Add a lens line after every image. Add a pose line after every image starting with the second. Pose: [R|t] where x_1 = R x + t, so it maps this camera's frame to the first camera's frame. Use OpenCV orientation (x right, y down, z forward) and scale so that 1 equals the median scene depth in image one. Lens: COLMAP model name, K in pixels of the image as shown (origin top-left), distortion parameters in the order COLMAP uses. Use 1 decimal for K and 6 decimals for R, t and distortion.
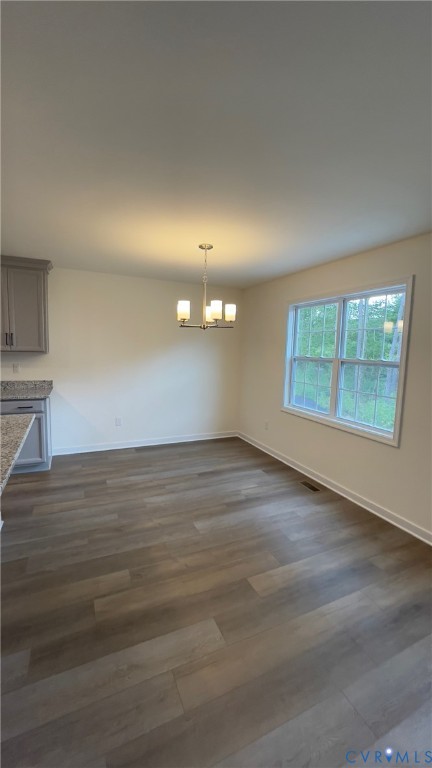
lens RADIAL K [[315.6, 0, 216.0], [0, 315.6, 384.0], [0, 0, 1]] dist [-0.019374, 0.010601]
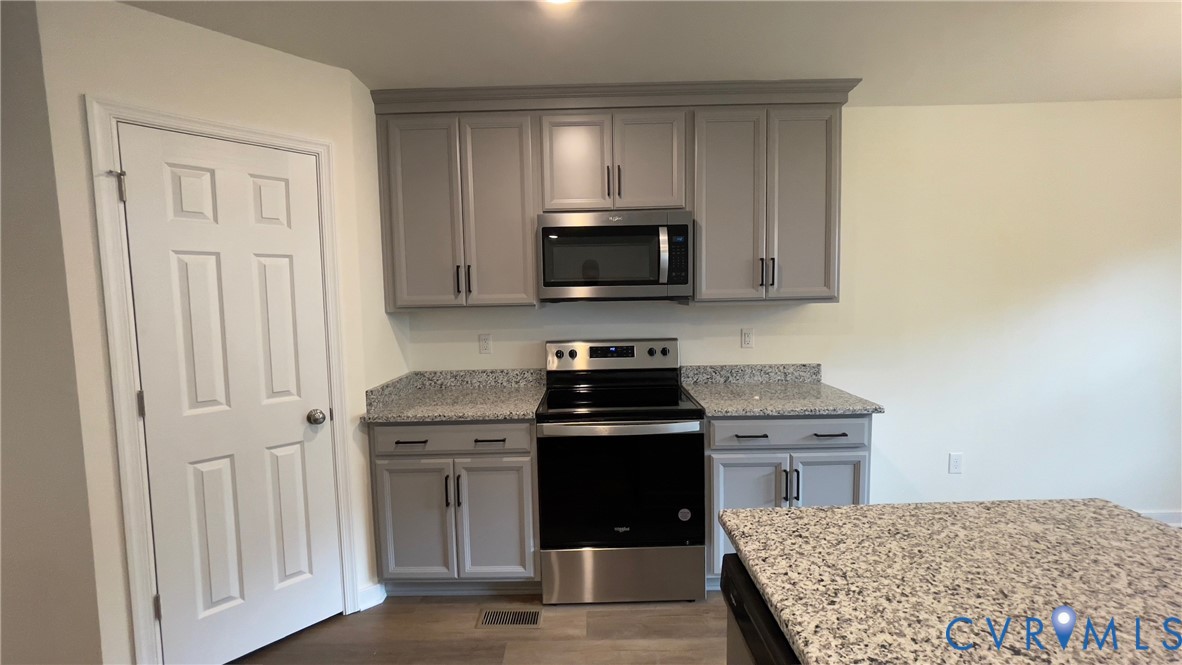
lens RADIAL K [[485.8, 0, 591.0], [0, 485.8, 332.5], [0, 0, 1]] dist [-0.019374, 0.010601]
pose [[0.911608, -0.019157, -0.410614, -0.599987], [0.003690, 0.999255, -0.038427, -0.033850], [0.411044, 0.033516, 0.910999, 0.280325]]
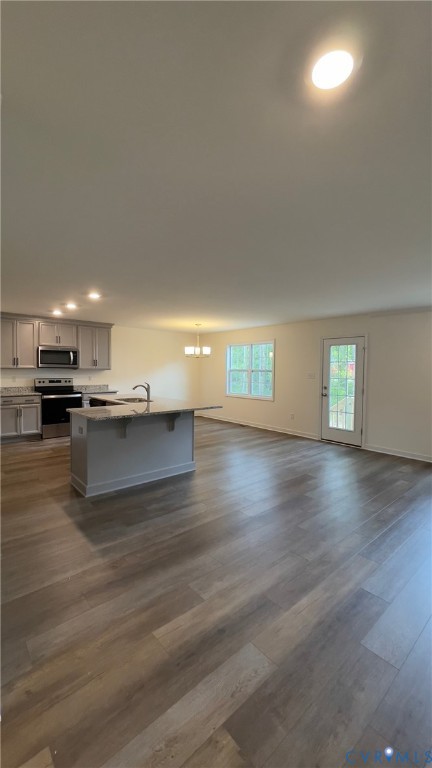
lens RADIAL K [[315.6, 0, 216.0], [0, 315.6, 384.0], [0, 0, 1]] dist [-0.019374, 0.010601]
pose [[0.961894, -0.031308, 0.271624, -0.464190], [0.045595, 0.997880, -0.046449, 0.114562], [-0.269594, 0.057064, 0.961282, -1.093789]]
